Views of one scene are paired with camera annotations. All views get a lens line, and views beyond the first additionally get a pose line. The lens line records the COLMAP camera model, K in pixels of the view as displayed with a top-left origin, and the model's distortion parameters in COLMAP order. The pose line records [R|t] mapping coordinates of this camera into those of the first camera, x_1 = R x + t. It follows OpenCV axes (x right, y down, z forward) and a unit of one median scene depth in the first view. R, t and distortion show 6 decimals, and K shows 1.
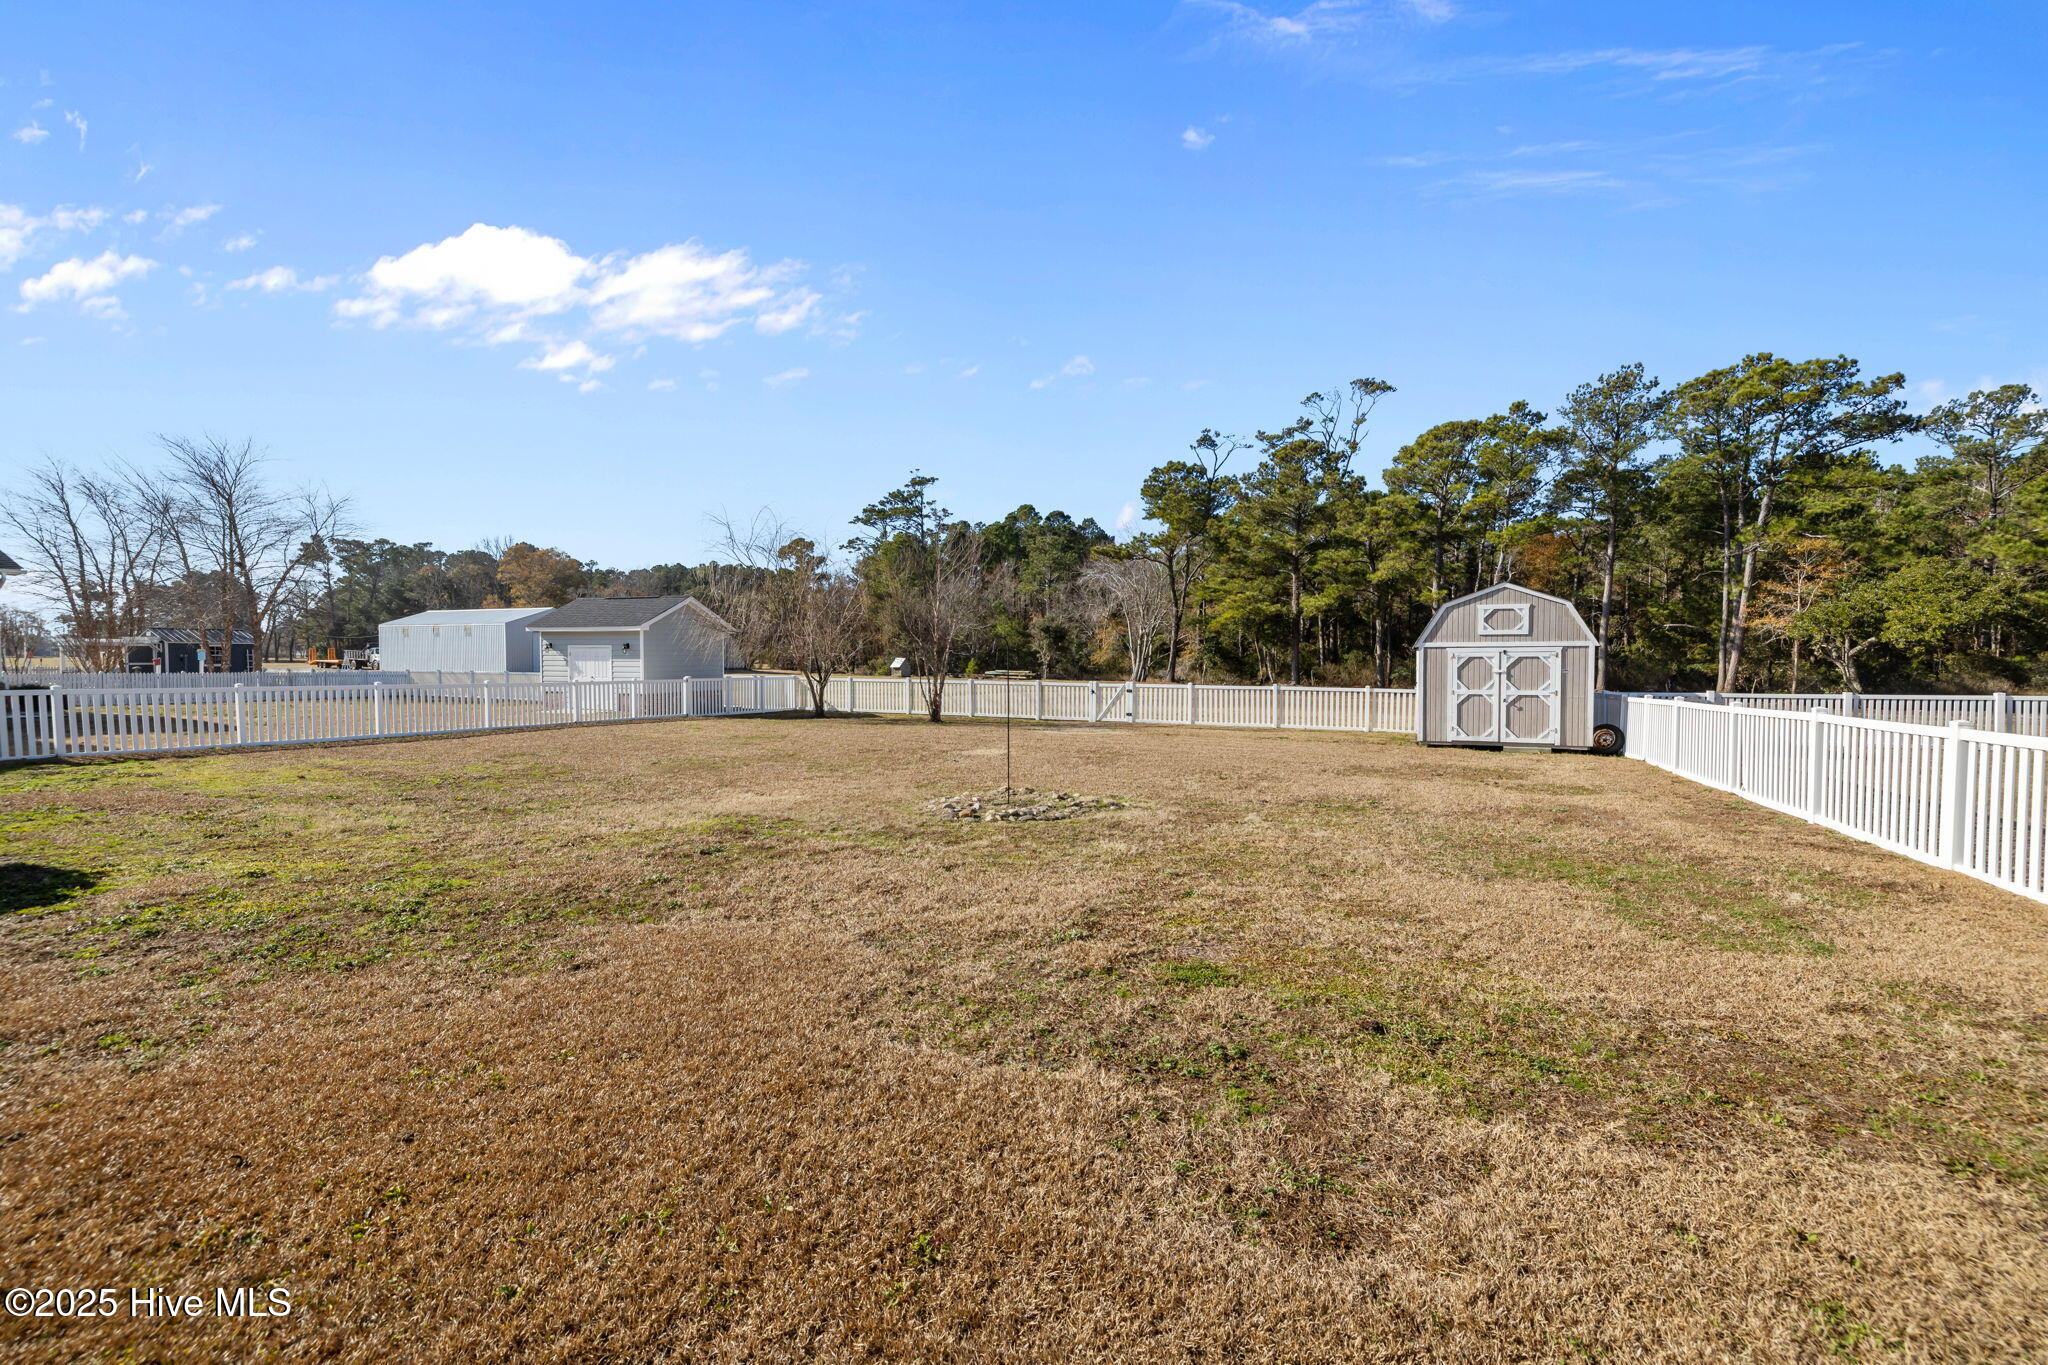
lens RADIAL K [[863.8, 0, 1019.6], [0, 863.8, 686.3], [0, 0, 1]] dist [0.000860, 0.000273]
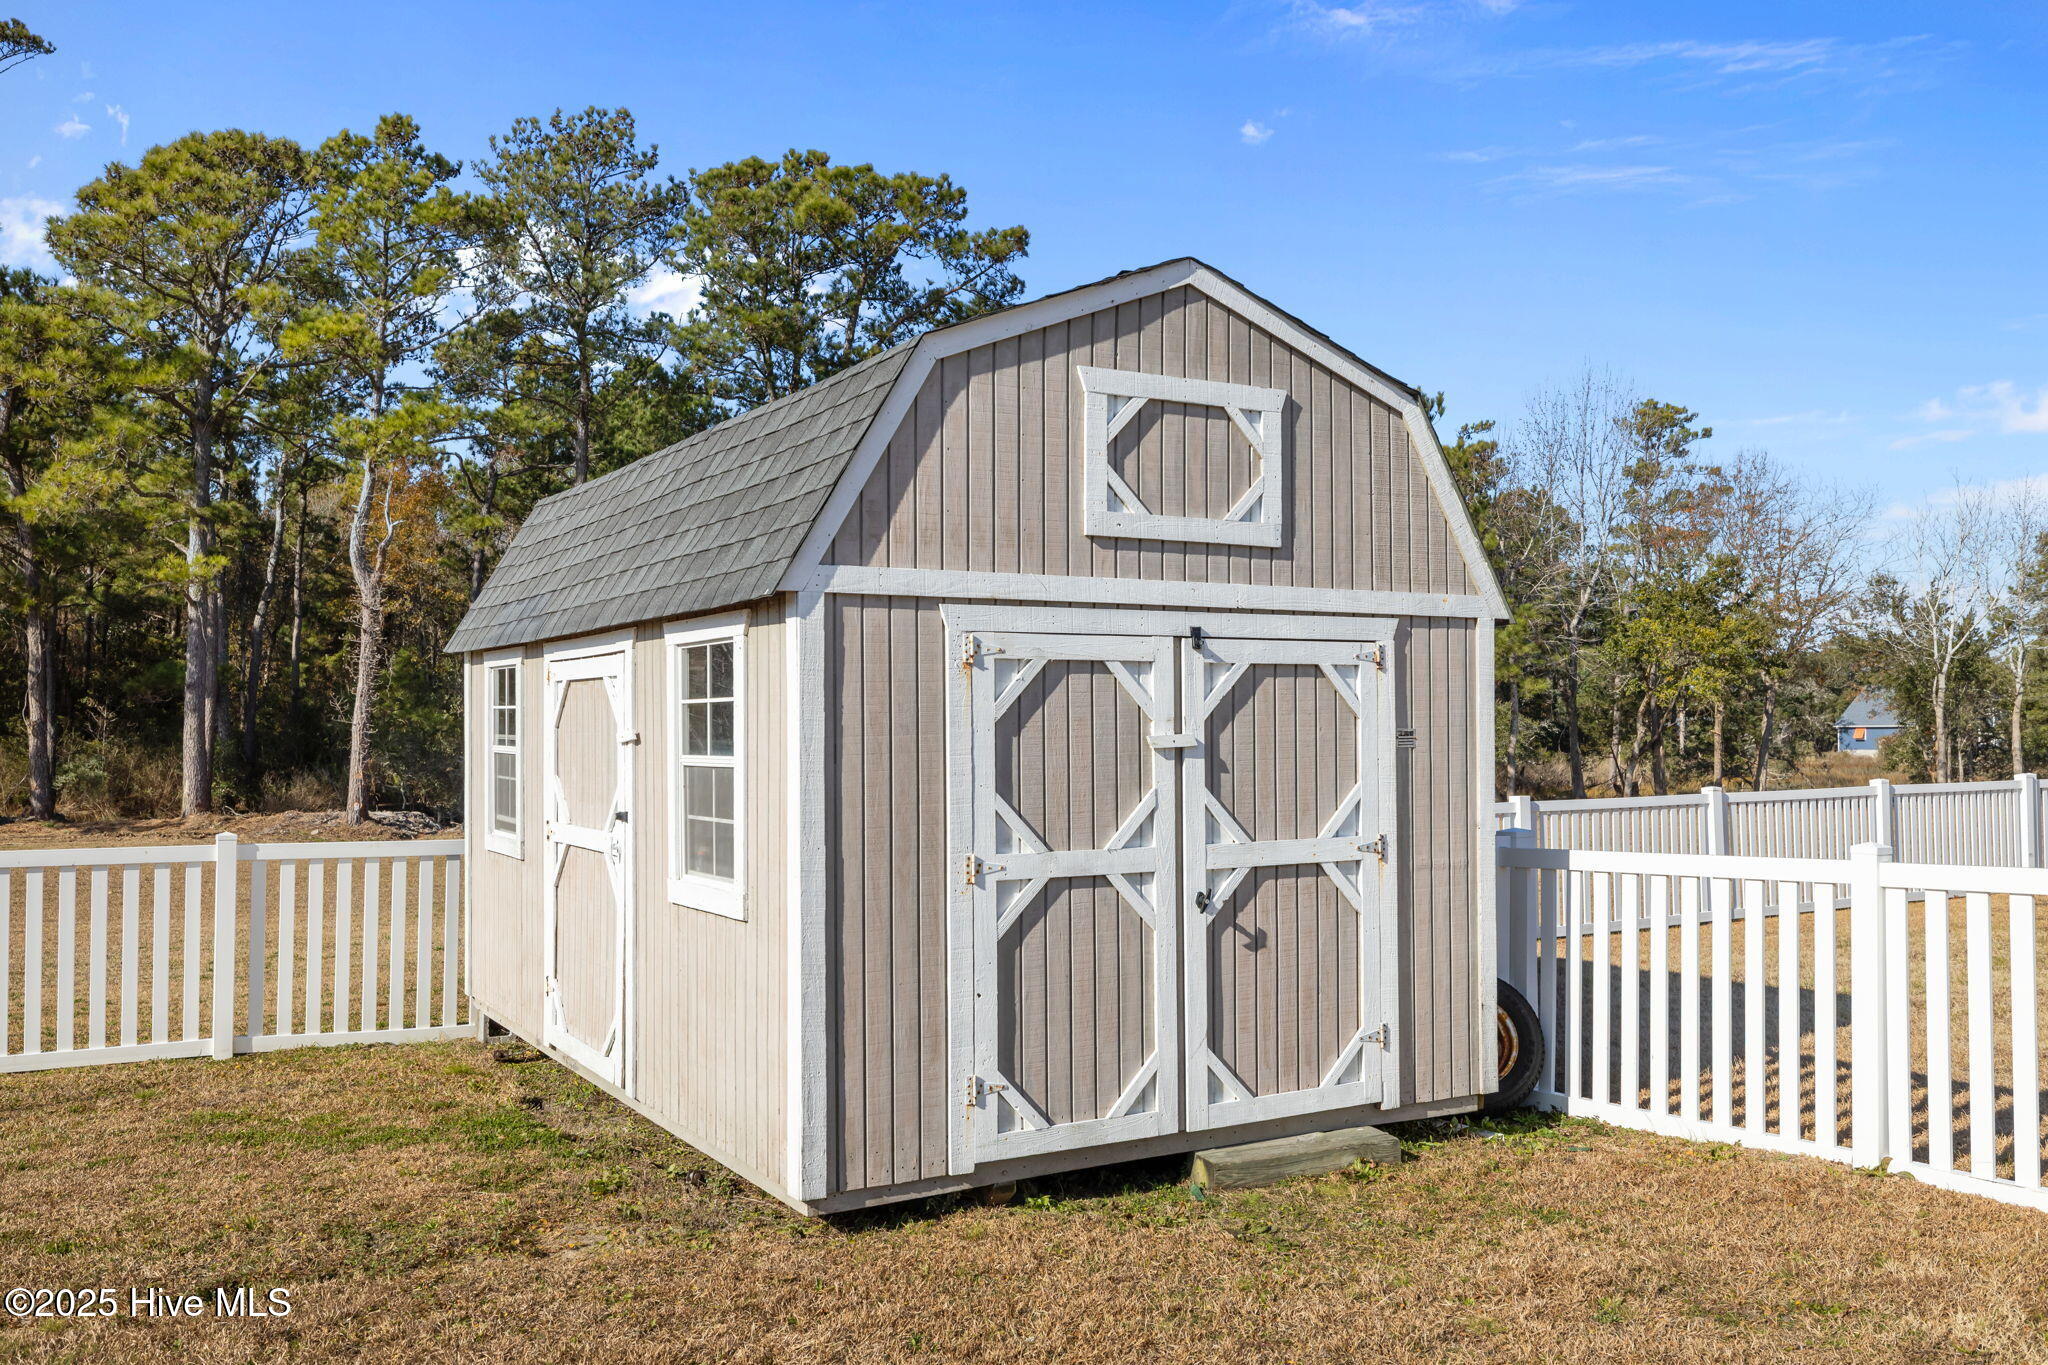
lens RADIAL K [[1712.9, 0, 1024.0], [0, 1712.9, 682.5], [0, 0, 1]] dist [0.001334, -0.000446]
pose [[0.582842, 0.022849, 0.812264, 0.154265], [0.032228, 0.998168, -0.051204, -0.007774], [-0.811946, 0.056022, 0.581038, 0.516344]]
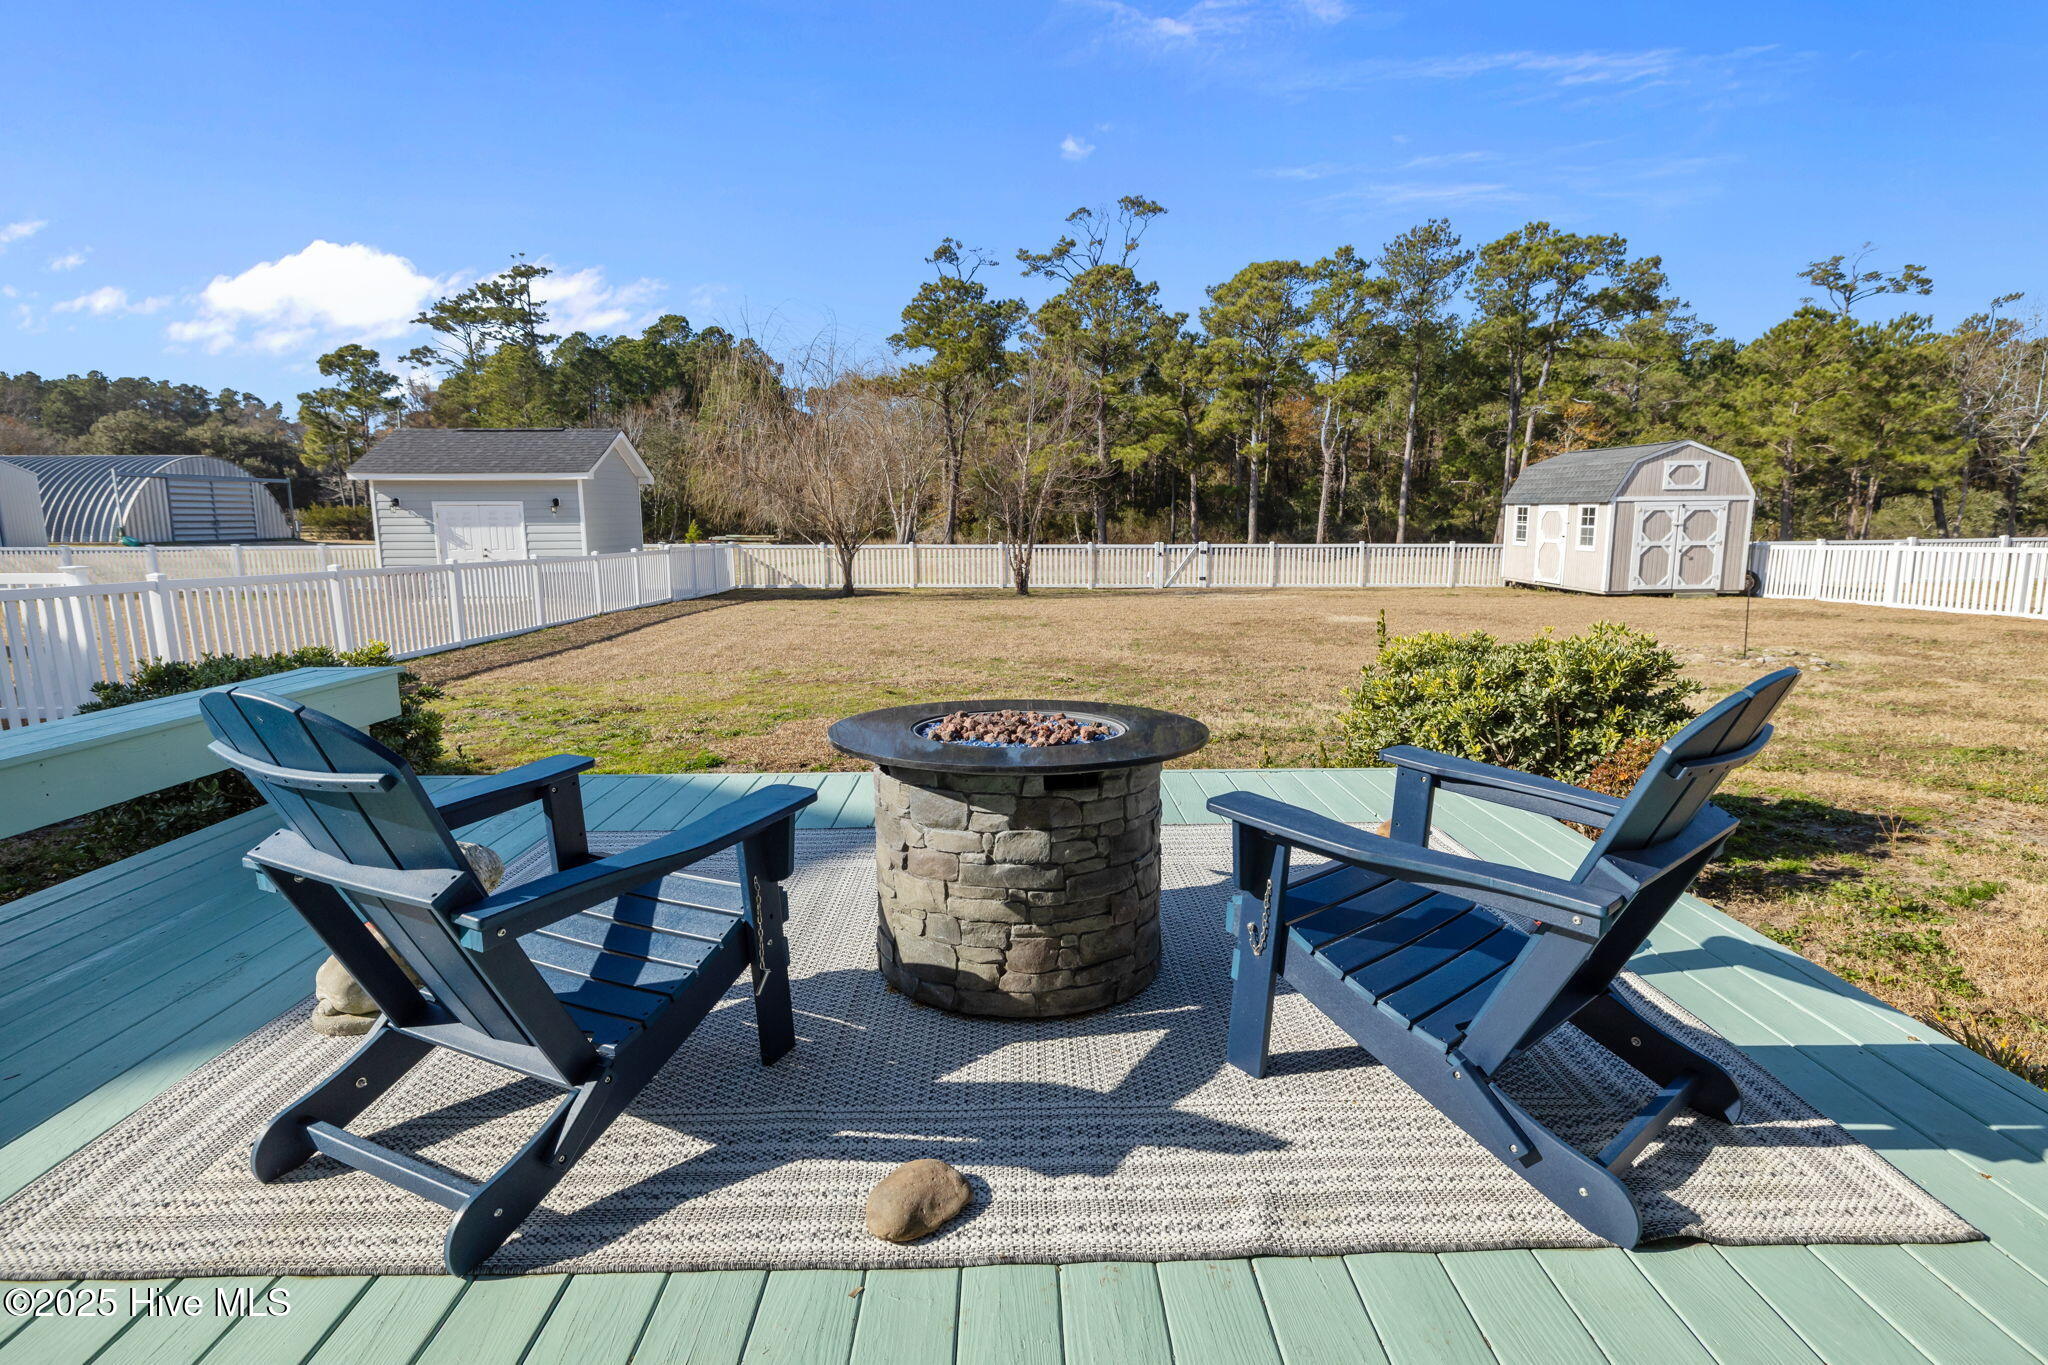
lens RADIAL K [[1021.2, 0, 1029.3], [0, 1021.2, 688.2], [0, 0, 1]] dist [0.000810, -0.000553]
pose [[0.910147, -0.076288, 0.407200, -0.456023], [0.022208, 0.990470, 0.135925, -0.003180], [-0.413689, -0.114669, 0.903168, 0.099060]]
